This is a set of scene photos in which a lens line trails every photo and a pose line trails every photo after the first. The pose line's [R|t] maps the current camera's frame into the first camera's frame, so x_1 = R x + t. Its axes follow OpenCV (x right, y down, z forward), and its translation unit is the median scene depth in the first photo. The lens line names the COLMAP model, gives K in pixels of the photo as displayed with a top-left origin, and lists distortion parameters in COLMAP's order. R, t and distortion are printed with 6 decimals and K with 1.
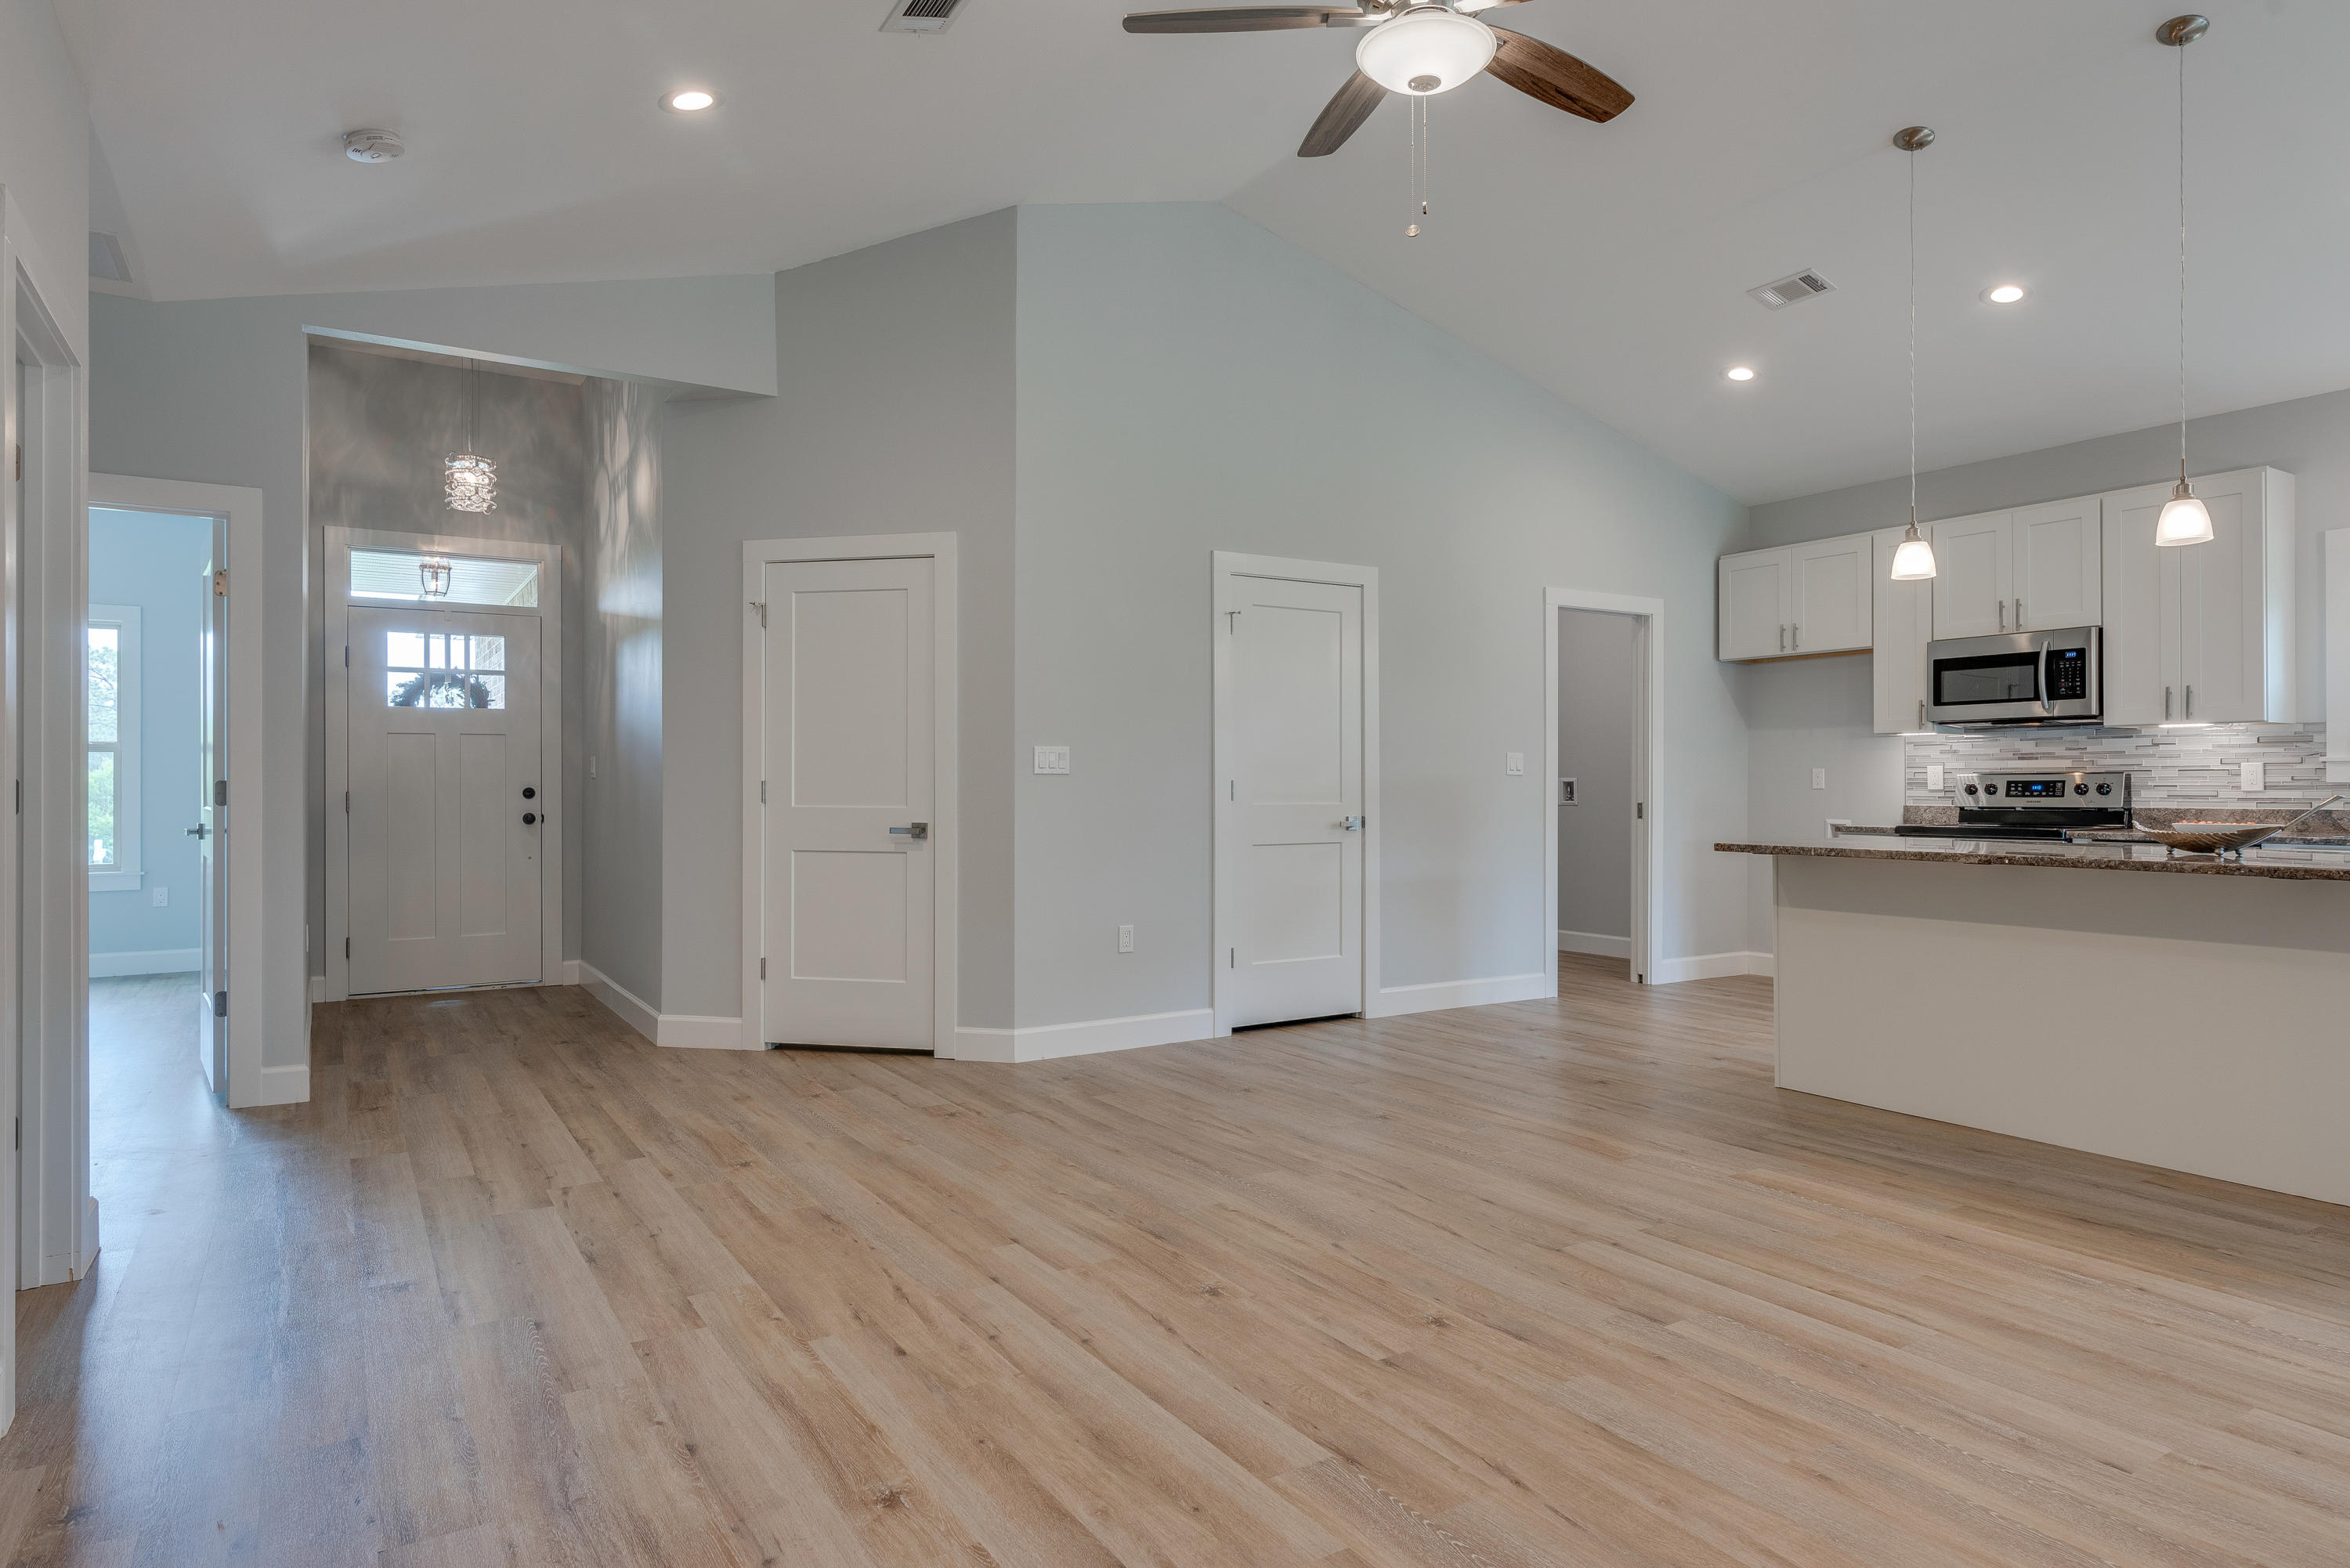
lens RADIAL K [[1350.0, 0, 1170.1], [0, 1350.0, 772.7], [0, 0, 1]] dist [0.003331, -0.002147]
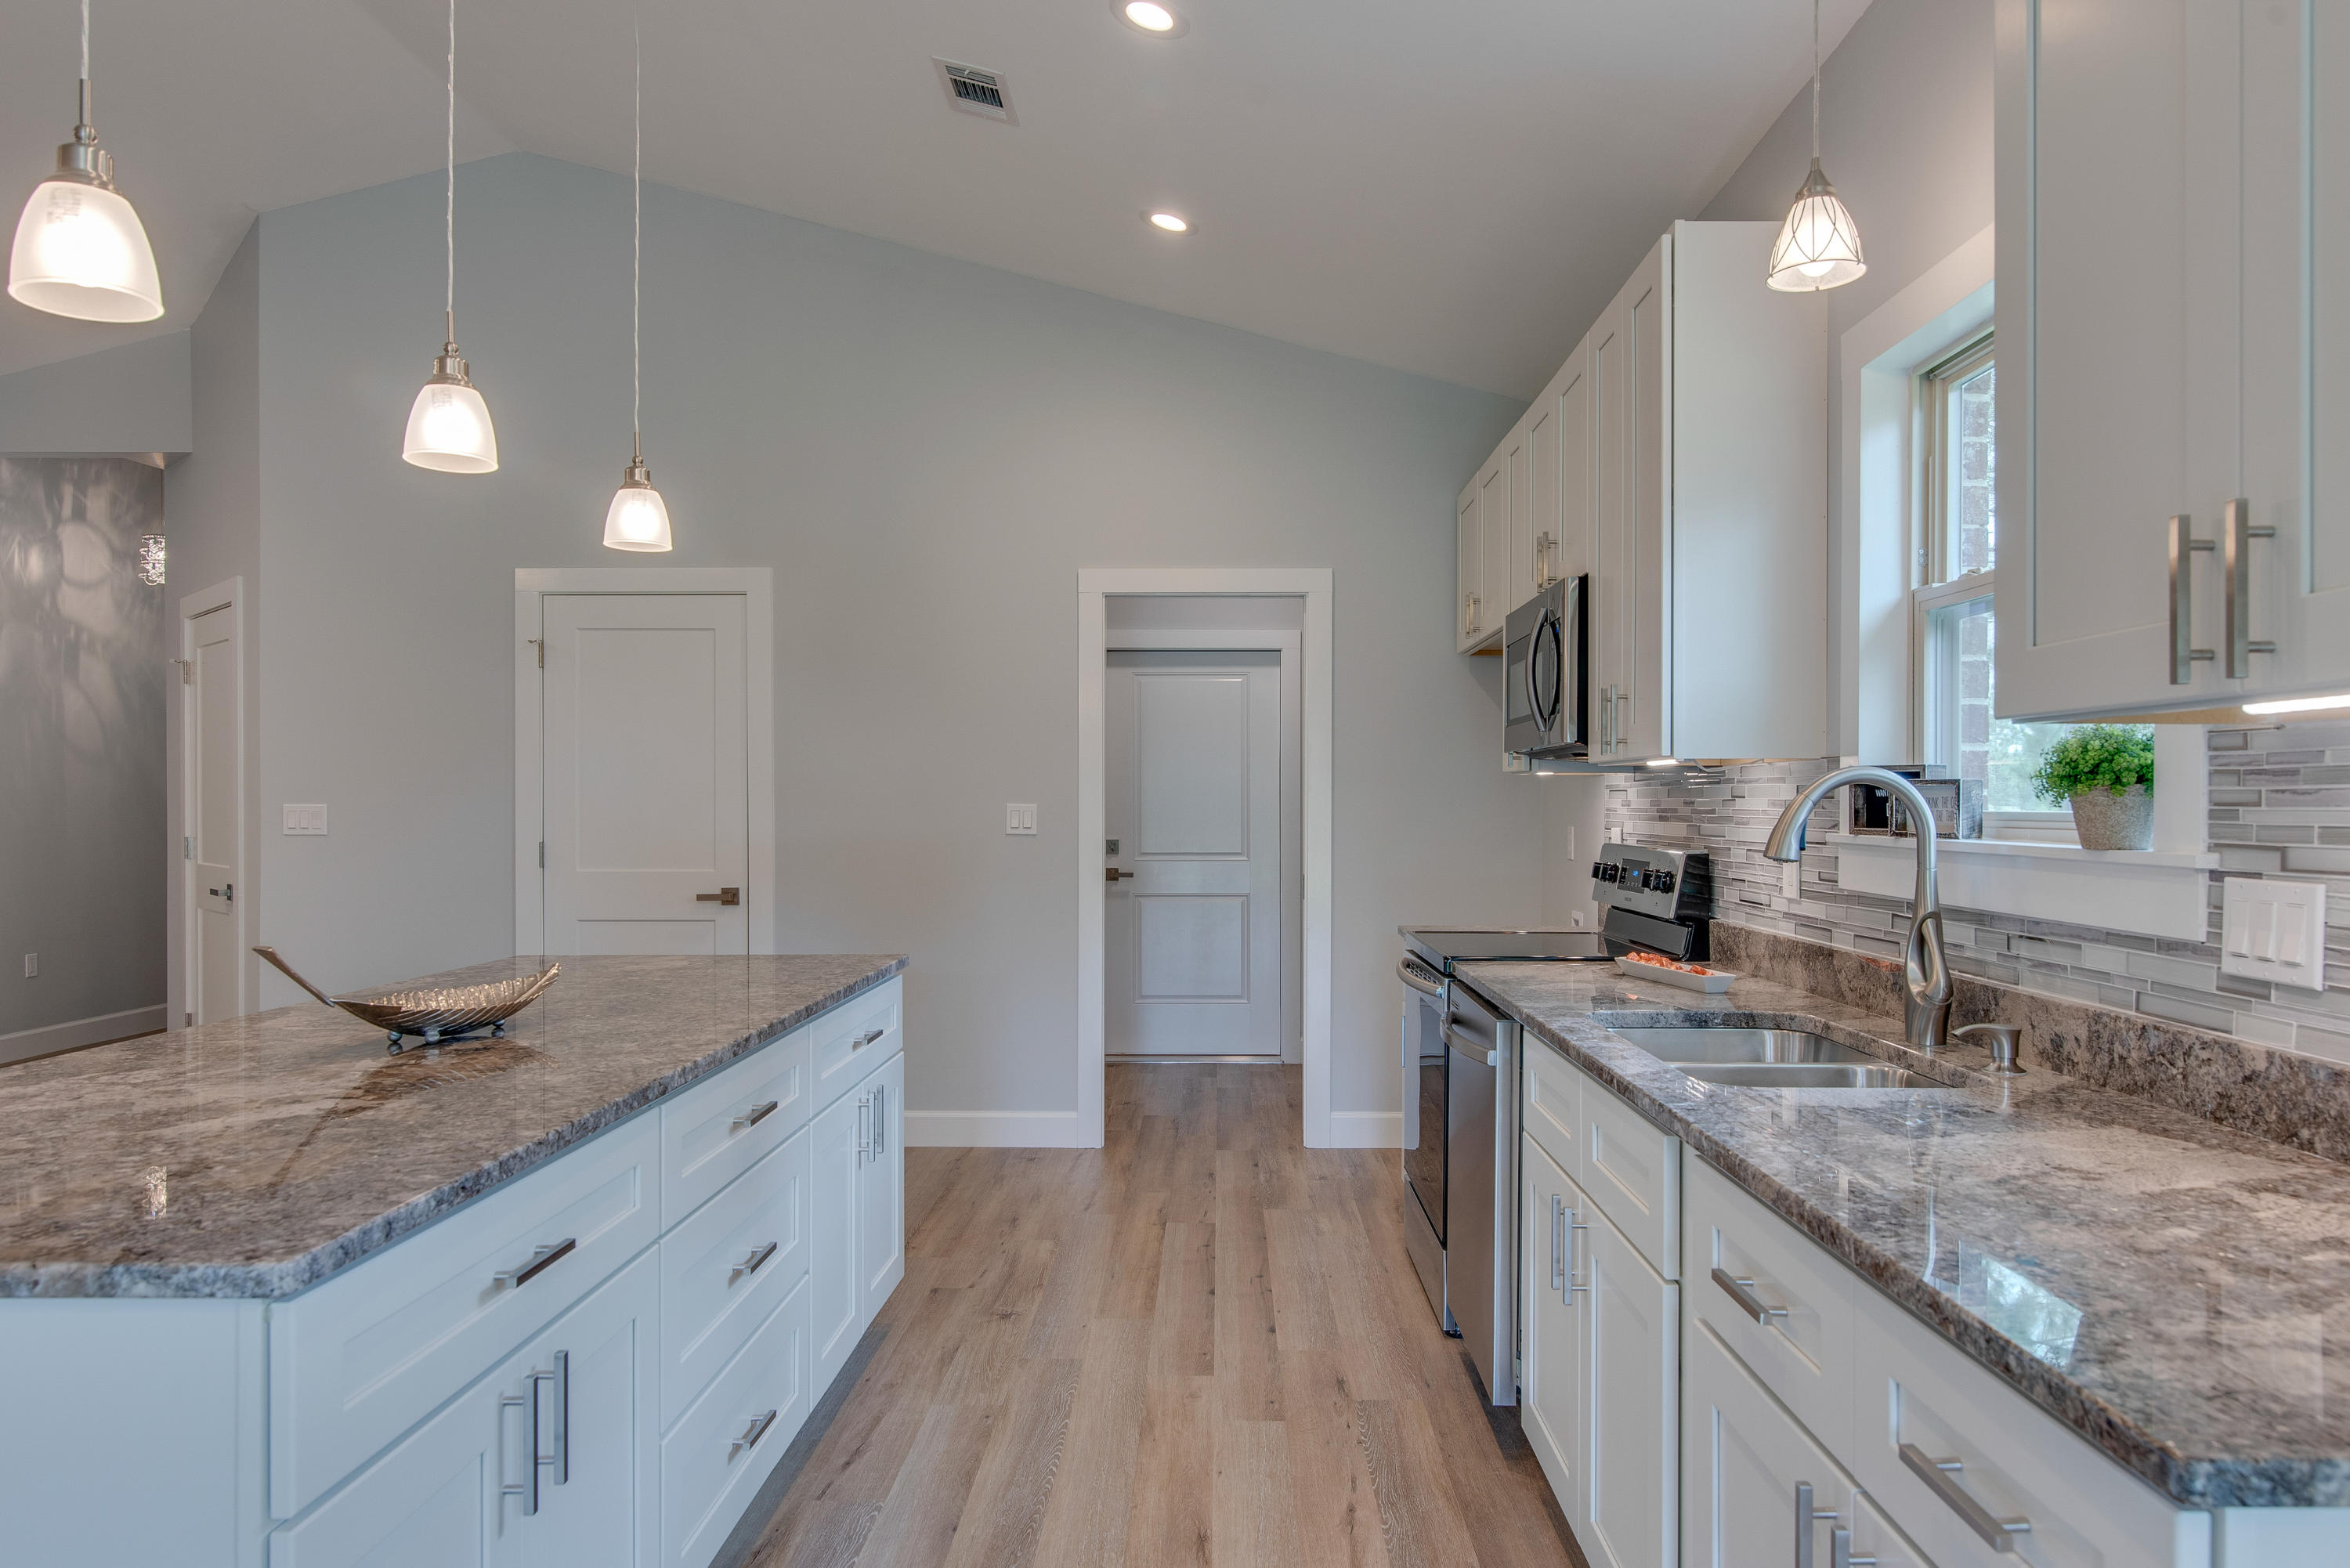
lens RADIAL K [[1513.4, 0, 1218.7], [0, 1513.4, 791.2], [0, 0, 1]] dist [0.000402, -0.000730]
pose [[0.846409, -0.002125, -0.532529, 1.635930], [0.003564, 0.999992, 0.001673, -0.047046], [0.532521, -0.003314, 0.846410, 0.782495]]
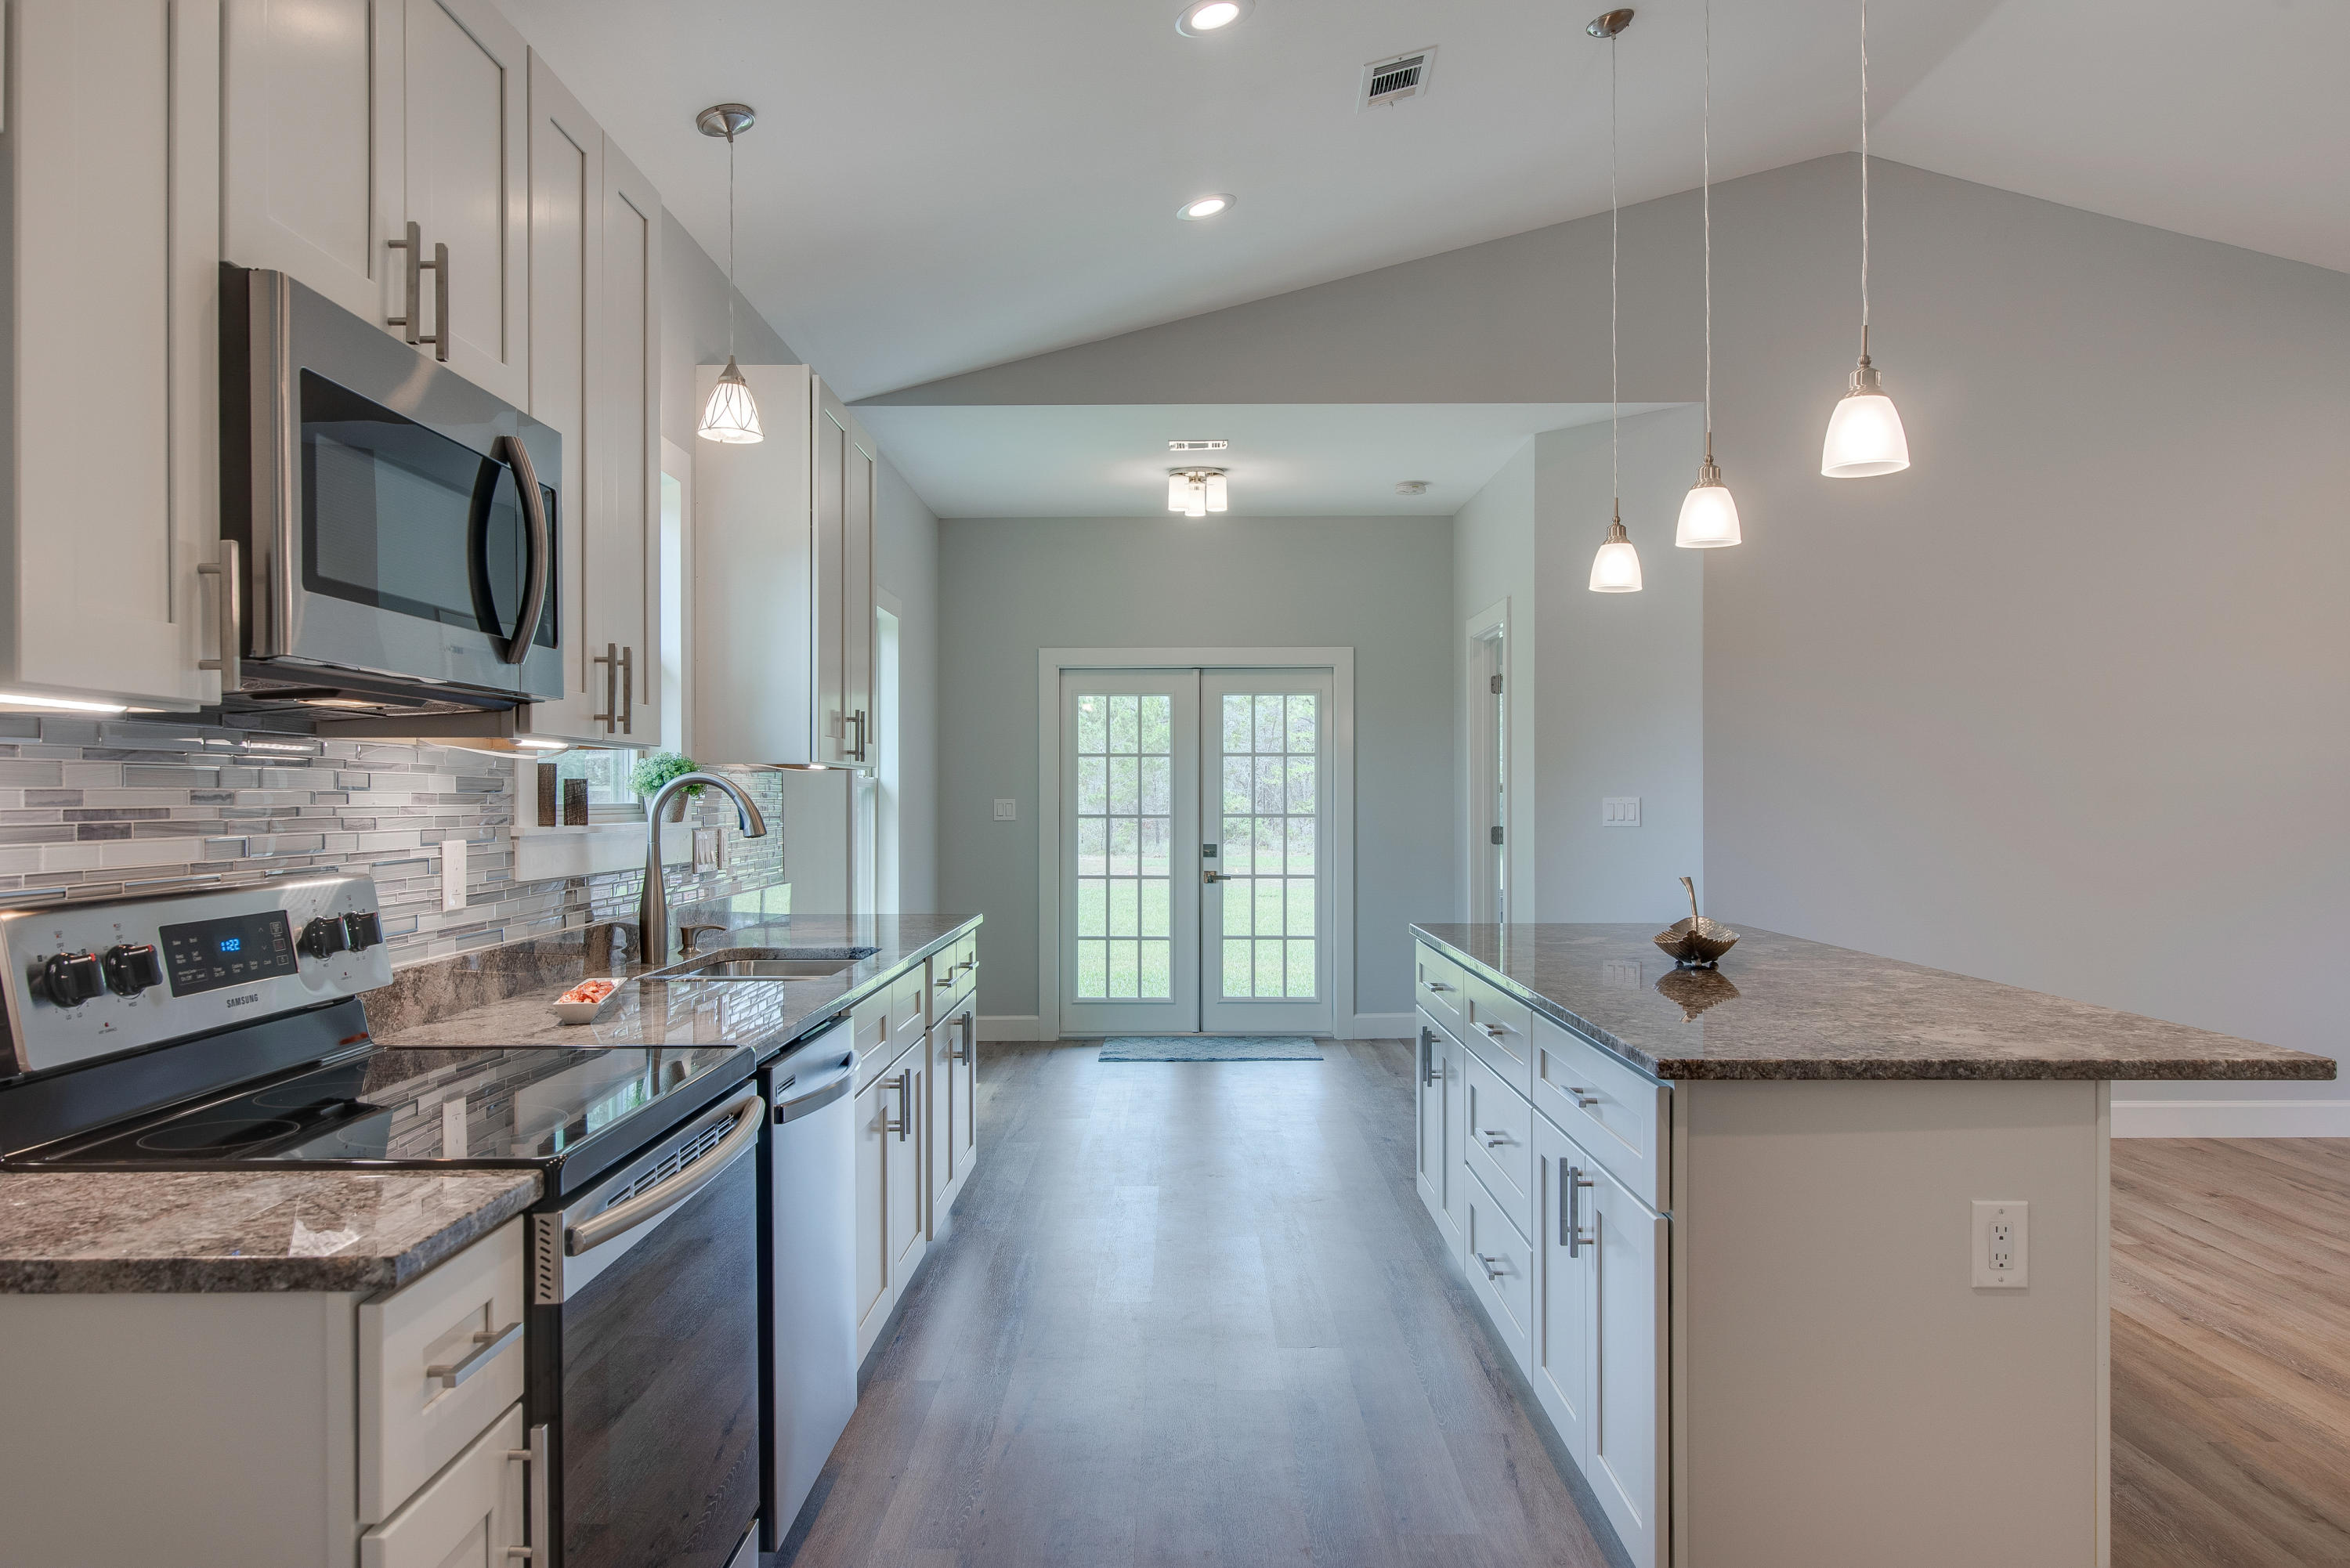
lens RADIAL K [[1610.2, 0, 1179.1], [0, 1610.2, 795.8], [0, 0, 1]] dist [-0.001959, 0.000641]
pose [[-0.844595, 0.003711, 0.535393, 0.639095], [-0.001412, 0.999957, -0.009160, -0.029954], [-0.535404, -0.008492, -0.844554, 2.311343]]
